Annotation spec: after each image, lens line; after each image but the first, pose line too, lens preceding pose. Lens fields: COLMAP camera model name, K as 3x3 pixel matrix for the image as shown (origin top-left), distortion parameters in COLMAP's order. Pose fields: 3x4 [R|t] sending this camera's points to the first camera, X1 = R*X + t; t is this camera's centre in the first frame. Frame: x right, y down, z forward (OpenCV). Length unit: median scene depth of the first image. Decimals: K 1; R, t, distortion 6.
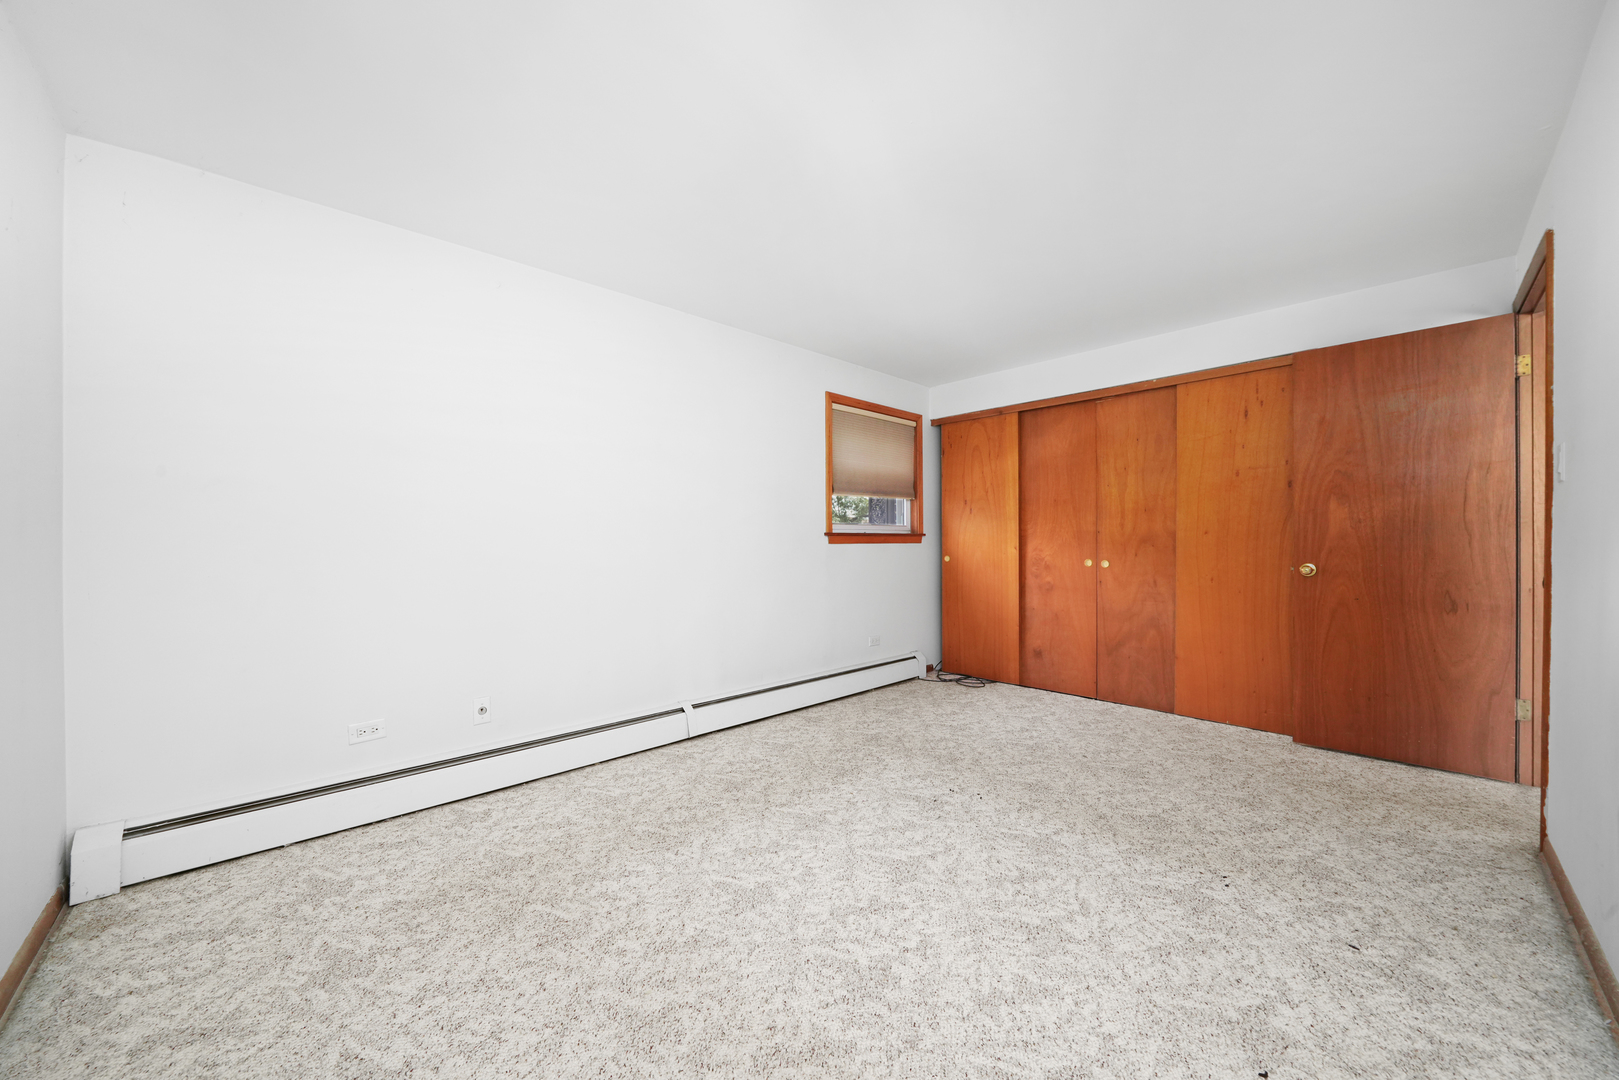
lens RADIAL K [[599.4, 0, 805.1], [0, 599.4, 546.0], [0, 0, 1]] dist [-0.017063, 0.000190]
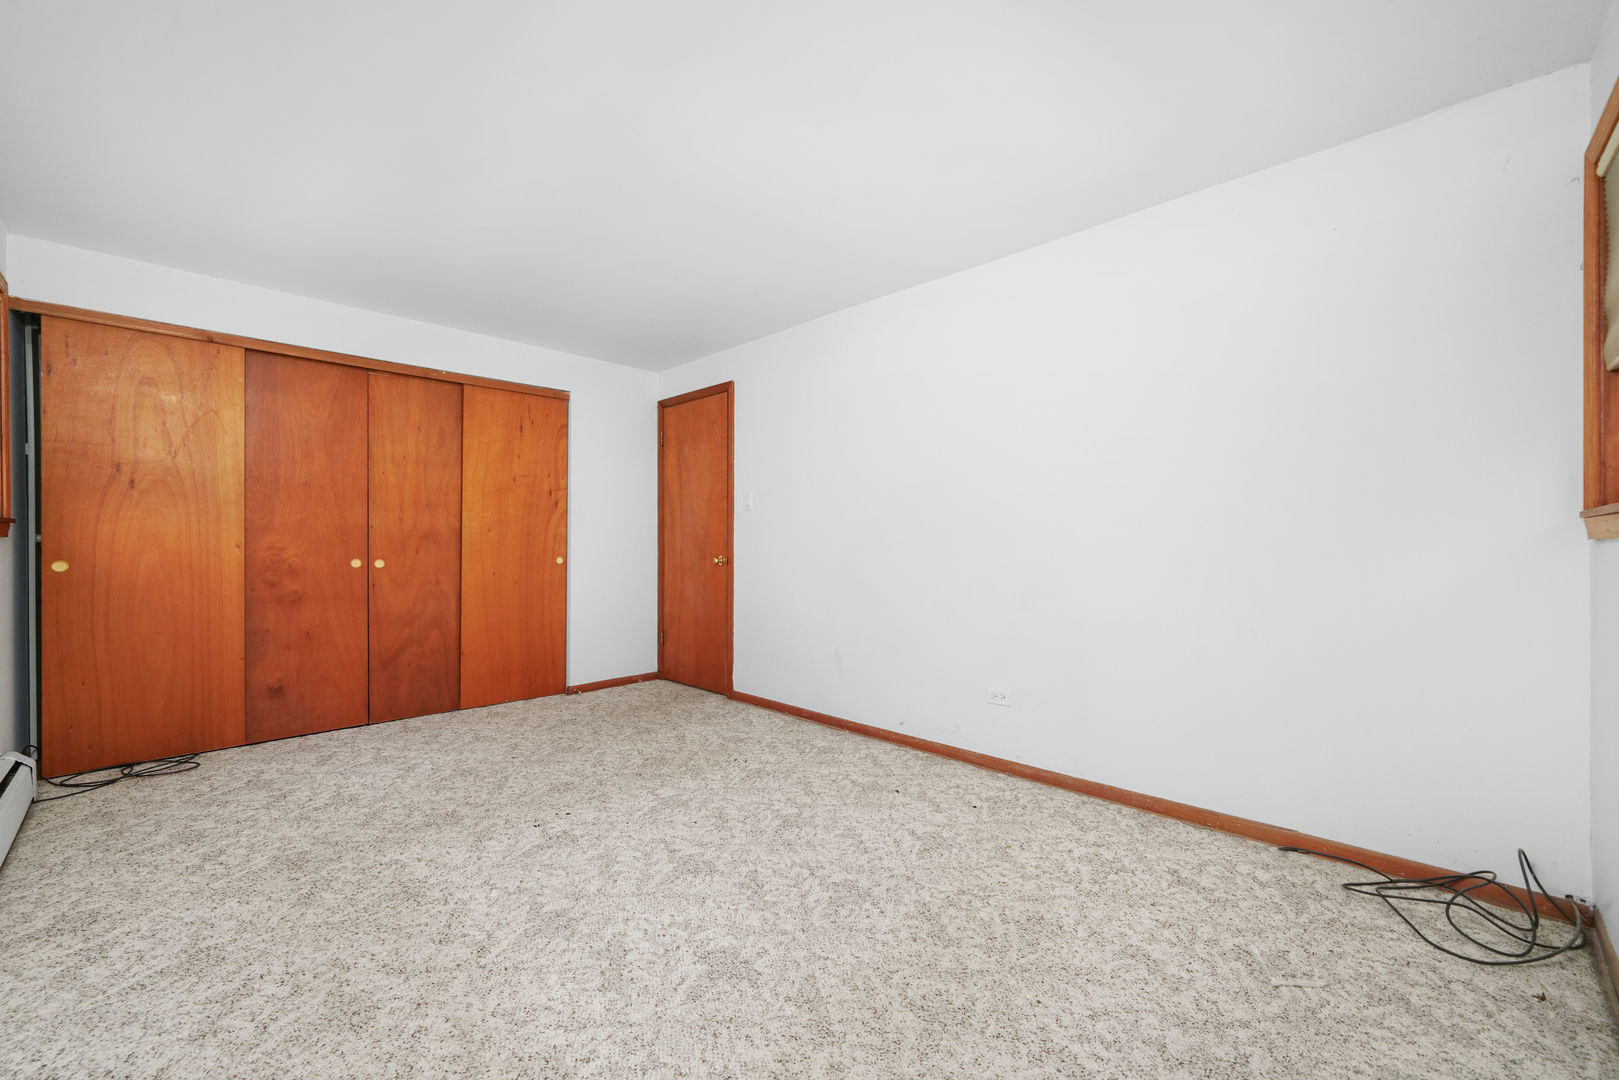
lens RADIAL K [[631.8, 0, 813.3], [0, 631.8, 547.1], [0, 0, 1]] dist [-0.006224, 0.000596]
pose [[-0.039185, -0.005201, 0.999218, -0.564253], [0.004069, 0.999977, 0.005365, 0.004627], [-0.999224, 0.004276, -0.039162, 0.534636]]
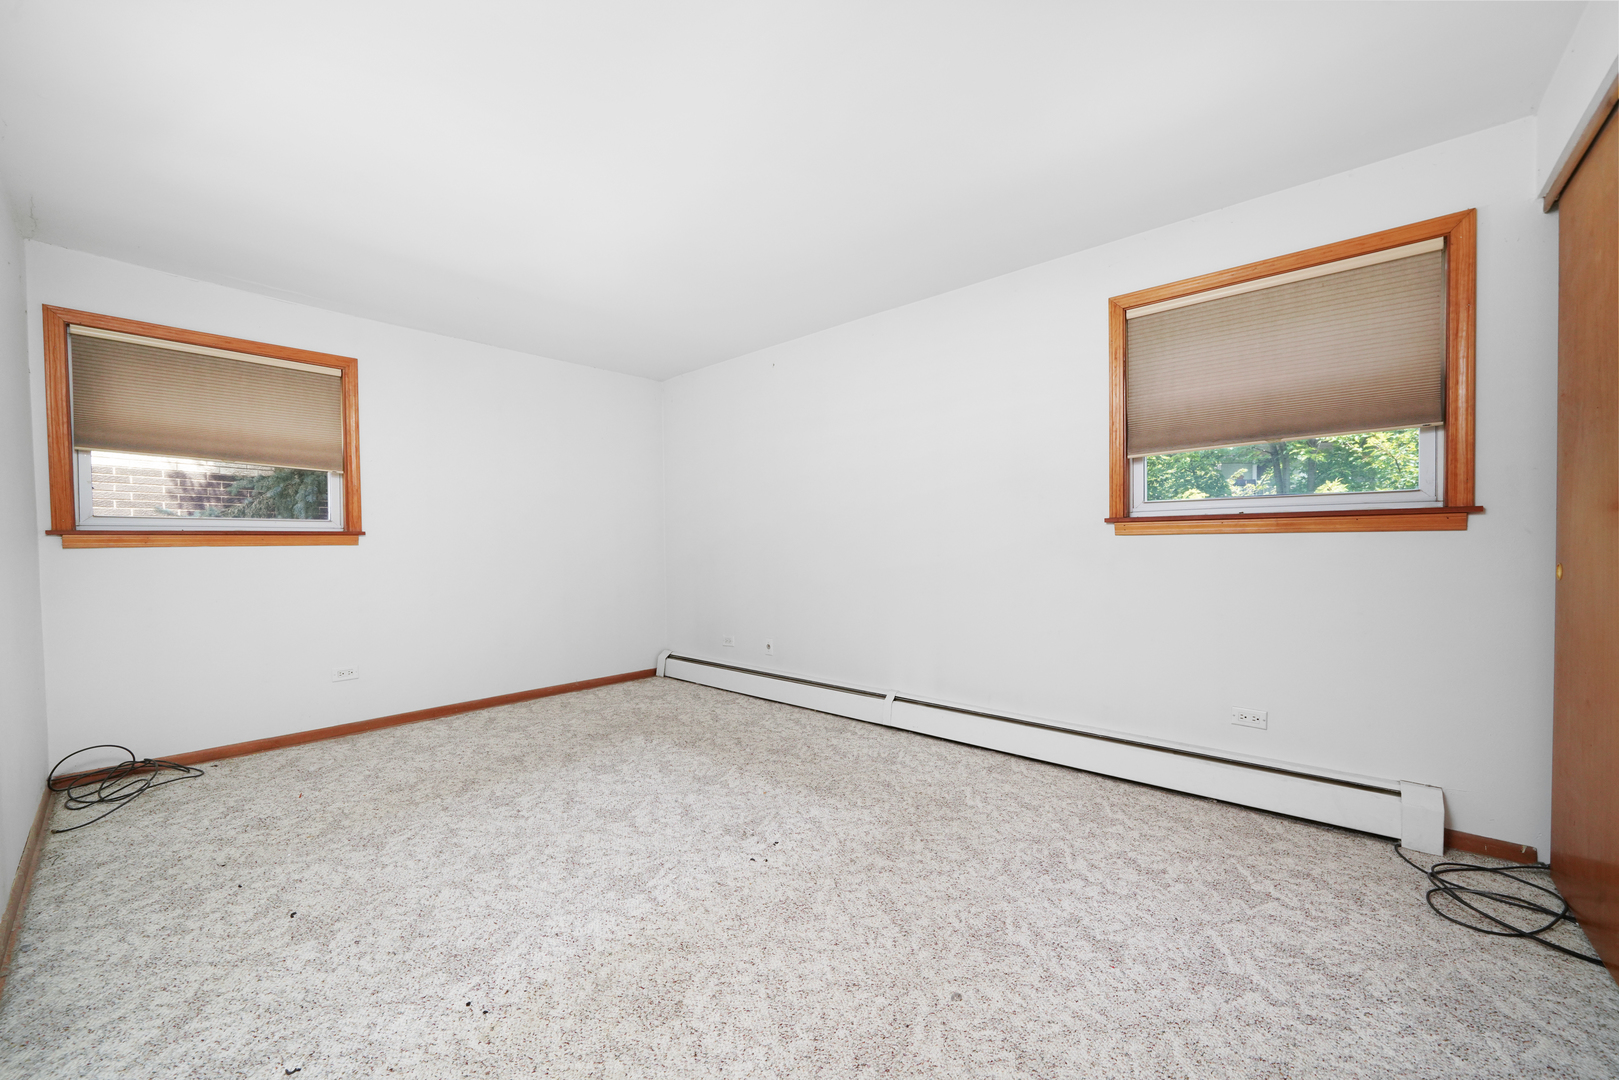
lens RADIAL K [[622.9, 0, 805.3], [0, 622.9, 552.5], [0, 0, 1]] dist [-0.013329, 0.000043]
pose [[0.071115, 0.019148, -0.997284, 0.902796], [0.005417, 0.999794, 0.019583, 0.000519], [0.997453, -0.006795, 0.070996, 0.824530]]
